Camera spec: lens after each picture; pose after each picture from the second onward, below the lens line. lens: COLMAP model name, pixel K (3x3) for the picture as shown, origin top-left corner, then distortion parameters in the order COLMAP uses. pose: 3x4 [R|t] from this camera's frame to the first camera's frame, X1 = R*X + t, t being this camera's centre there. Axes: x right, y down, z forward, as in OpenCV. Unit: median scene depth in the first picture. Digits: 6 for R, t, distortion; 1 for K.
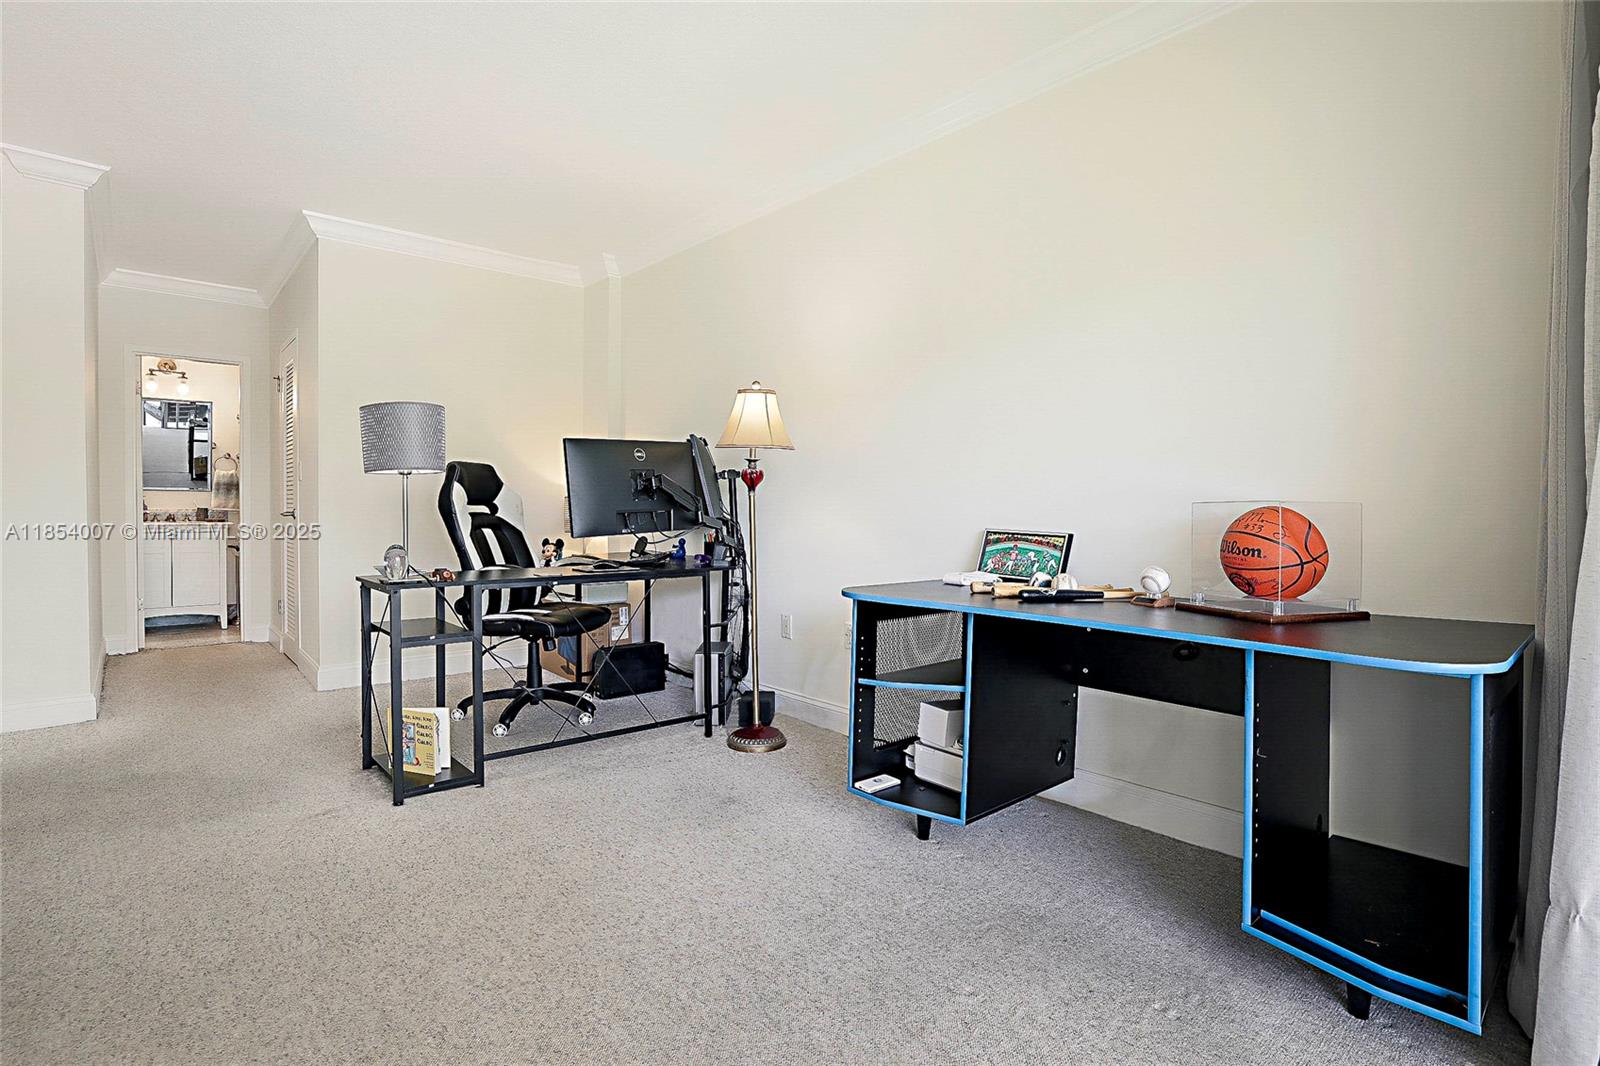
lens RADIAL K [[768.3, 0, 800.0], [0, 768.3, 533.0], [0, 0, 1]] dist [0.000355, 0.000113]
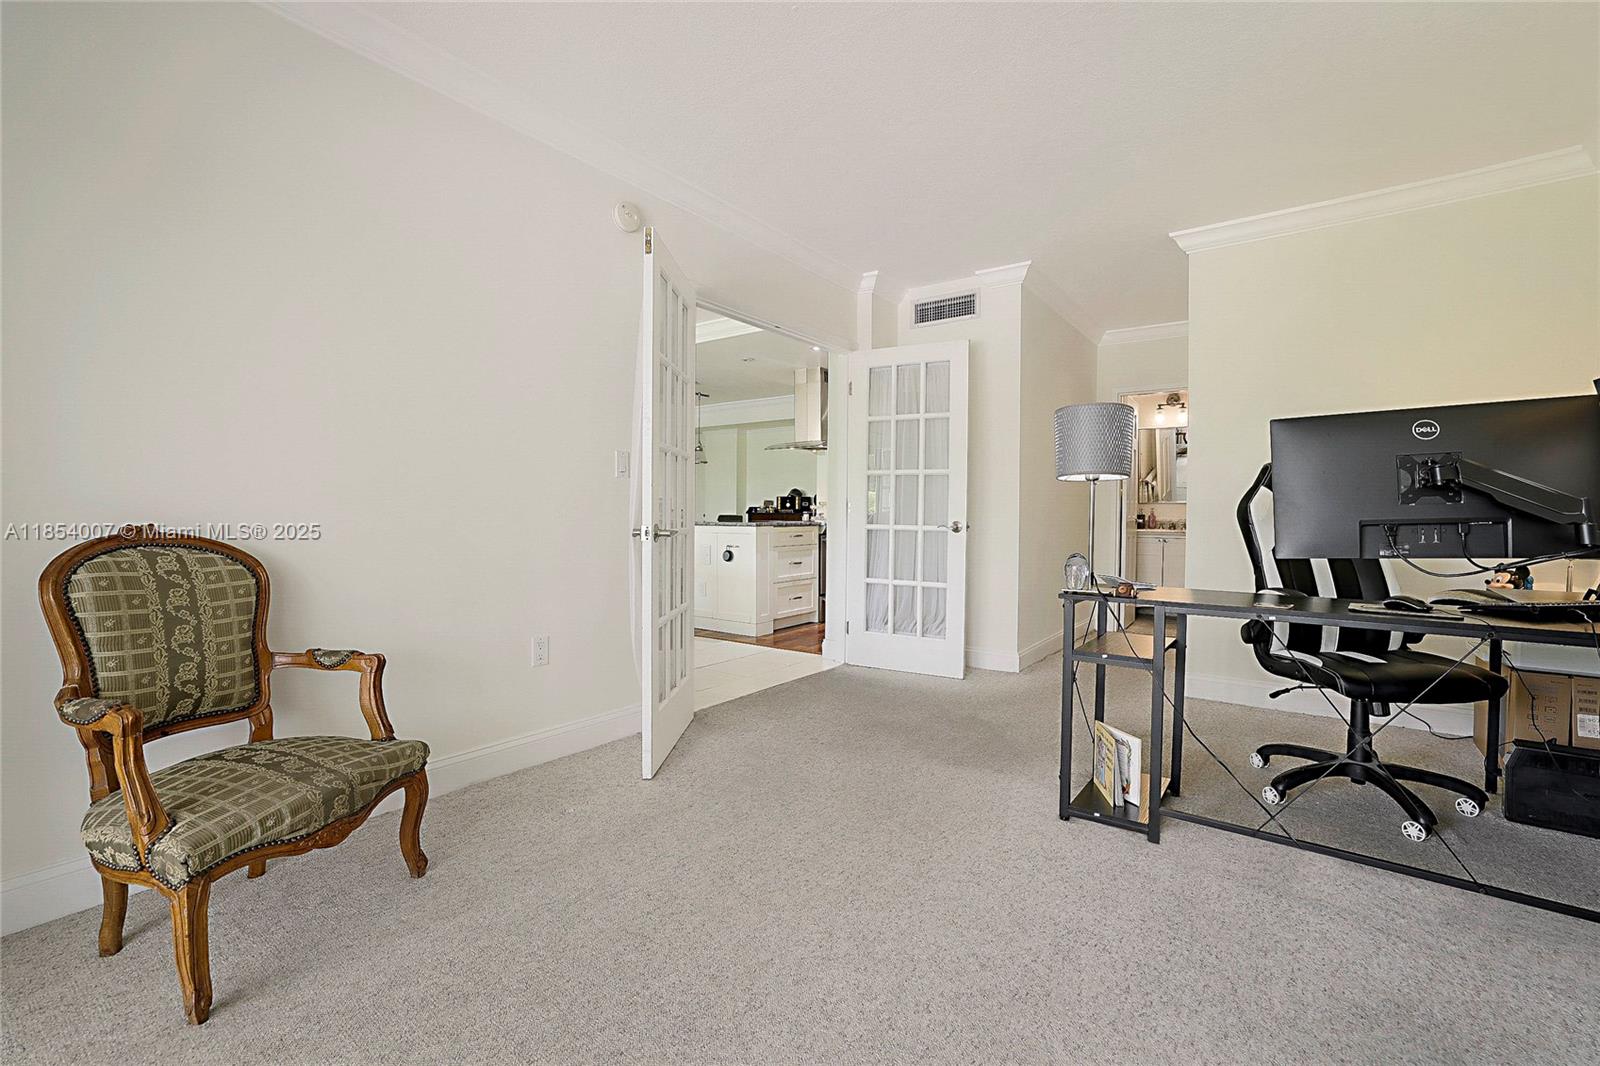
lens RADIAL K [[702.9, 0, 829.0], [0, 702.9, 533.2], [0, 0, 1]] dist [-0.001418, 0.000006]
pose [[0.207399, 0.019605, -0.978060, 0.222868], [-0.027956, 0.999510, 0.014107, -0.013255], [0.977857, 0.024417, 0.207846, 0.390068]]
